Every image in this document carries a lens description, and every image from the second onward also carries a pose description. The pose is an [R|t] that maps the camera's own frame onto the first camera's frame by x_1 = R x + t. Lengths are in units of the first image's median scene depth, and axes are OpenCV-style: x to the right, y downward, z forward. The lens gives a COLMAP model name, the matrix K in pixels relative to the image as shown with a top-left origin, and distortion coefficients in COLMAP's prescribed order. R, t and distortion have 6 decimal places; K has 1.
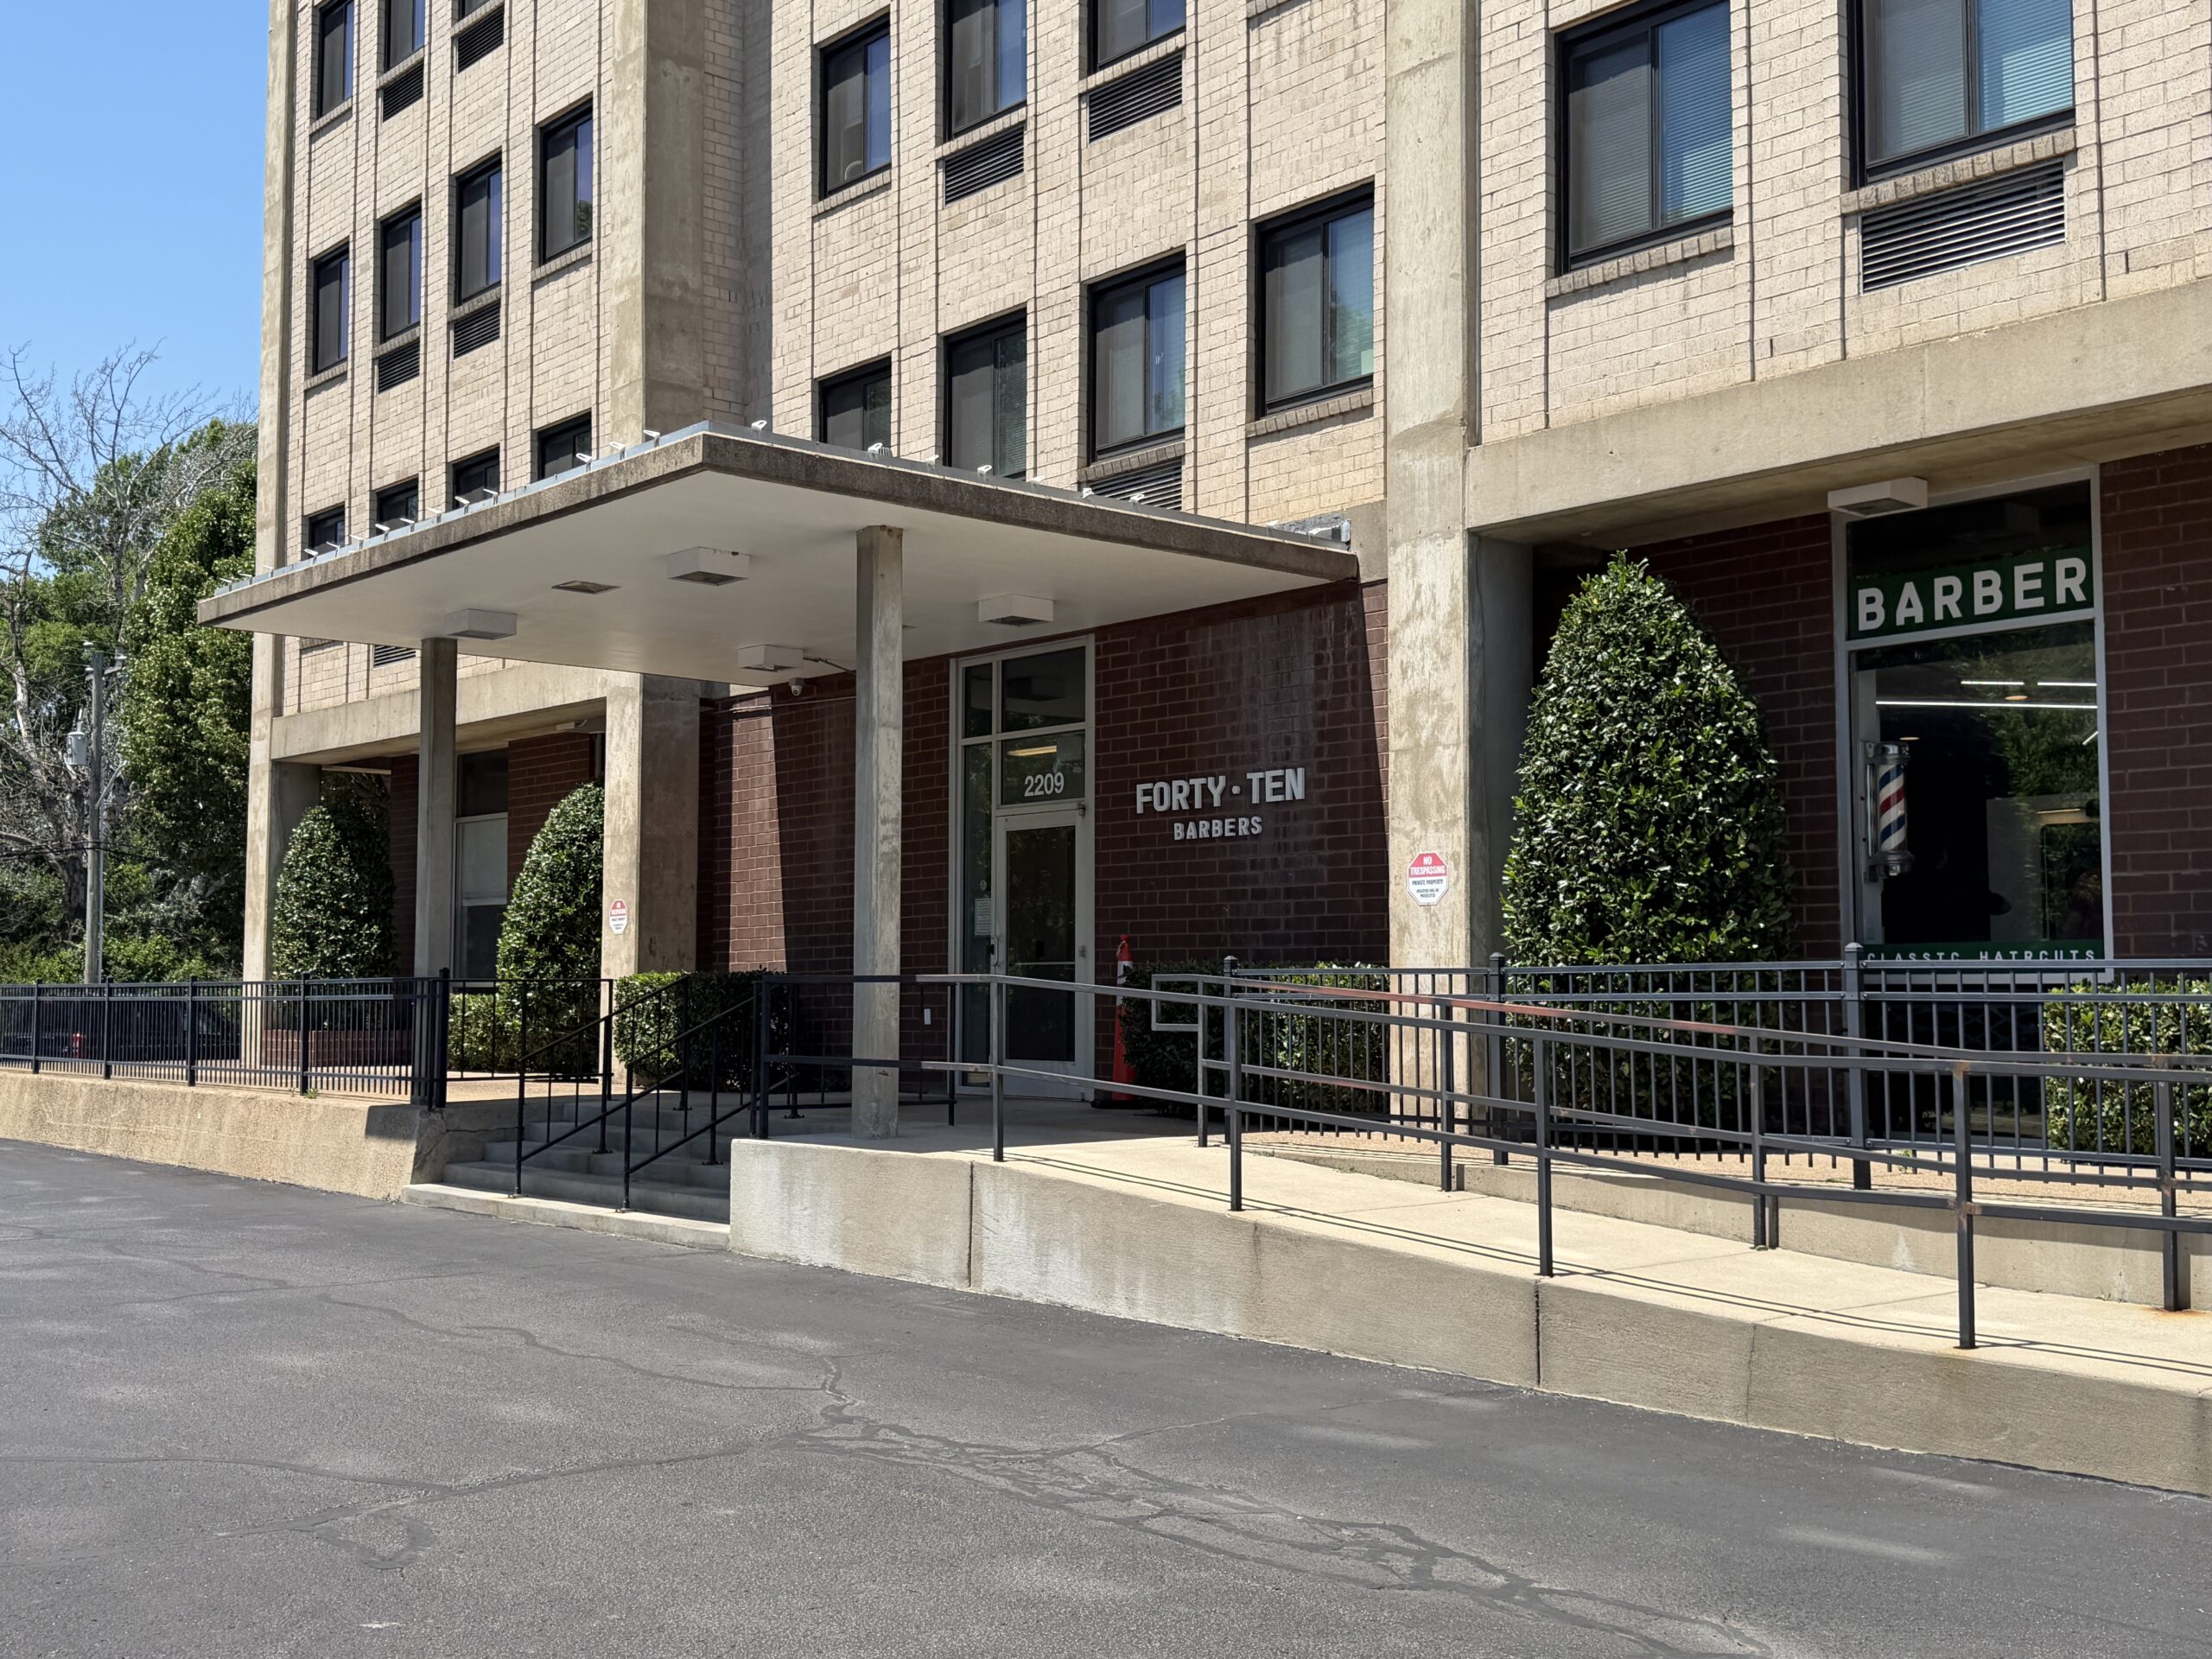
lens RADIAL K [[2347.9, 0, 1109.1], [0, 2347.9, 833.5], [0, 0, 1]] dist [0.096650, 0.000000]
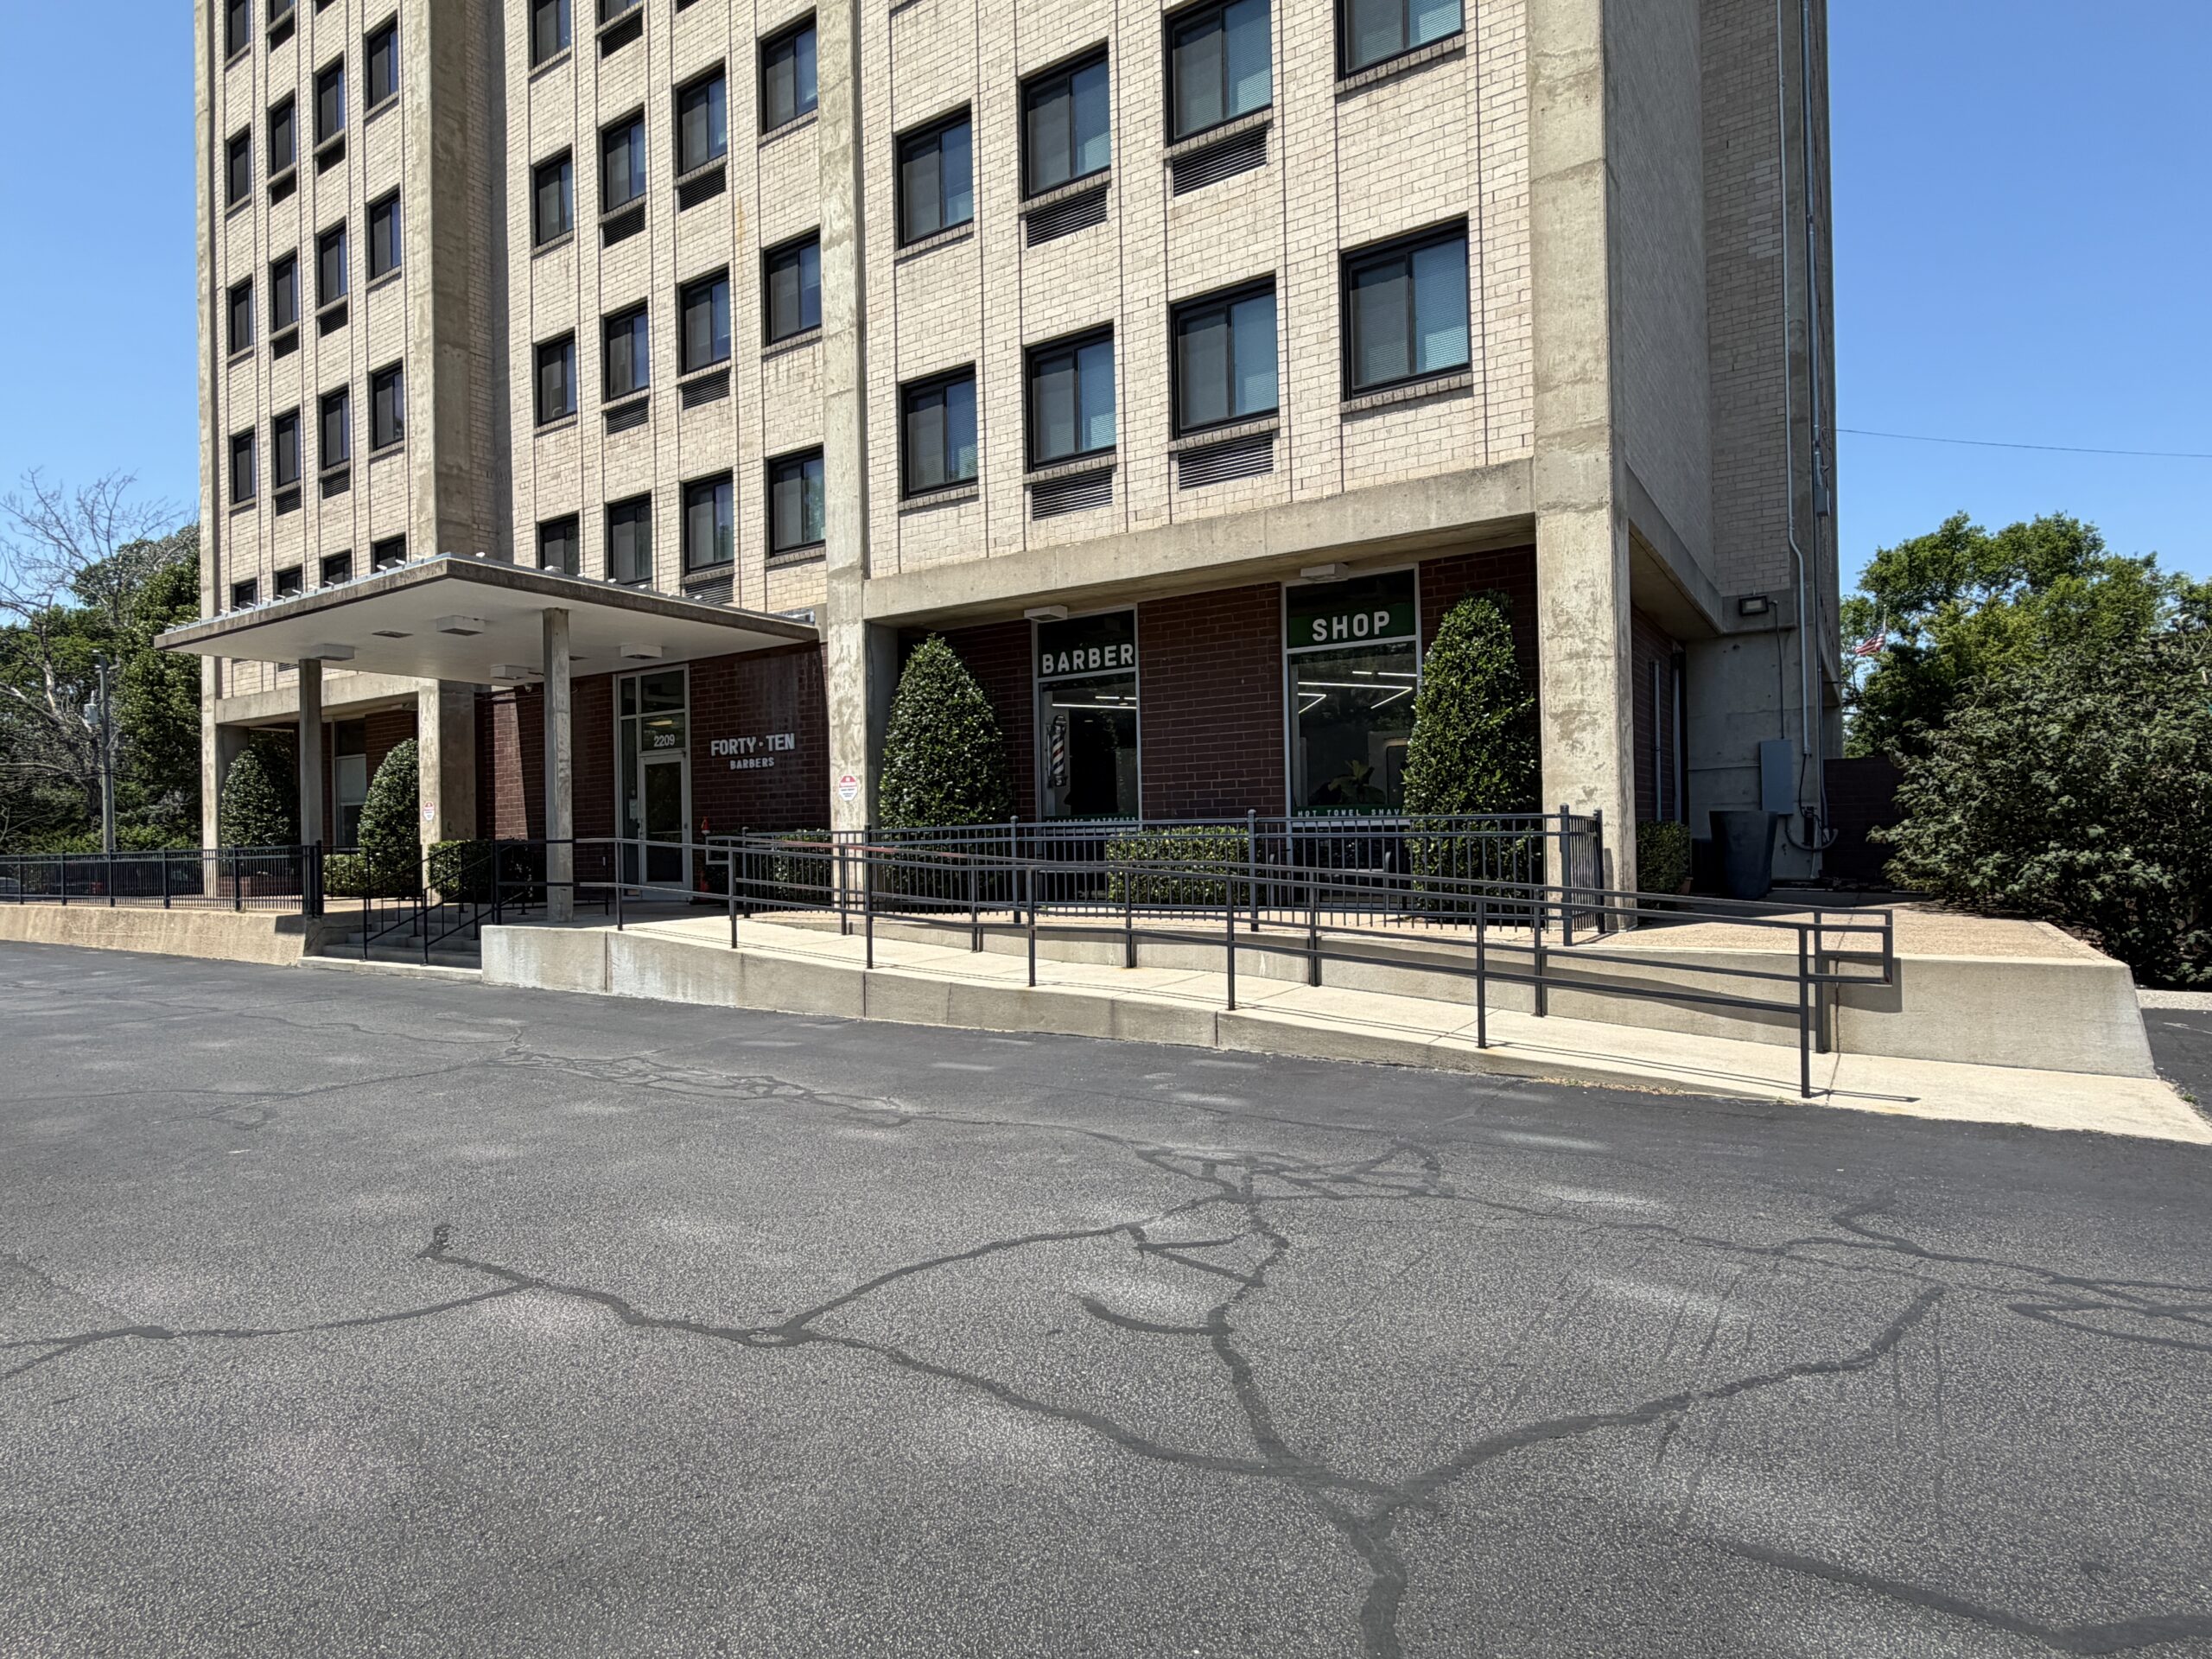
lens RADIAL K [[1211.1, 0, 1104.3], [0, 1211.1, 828.4], [0, 0, 1]] dist [0.000430, 0.012311]
pose [[0.960836, -0.016397, 0.276632, 0.055995], [0.001397, 0.998522, 0.054334, -0.003141], [-0.277114, -0.051820, 0.959439, -0.090279]]
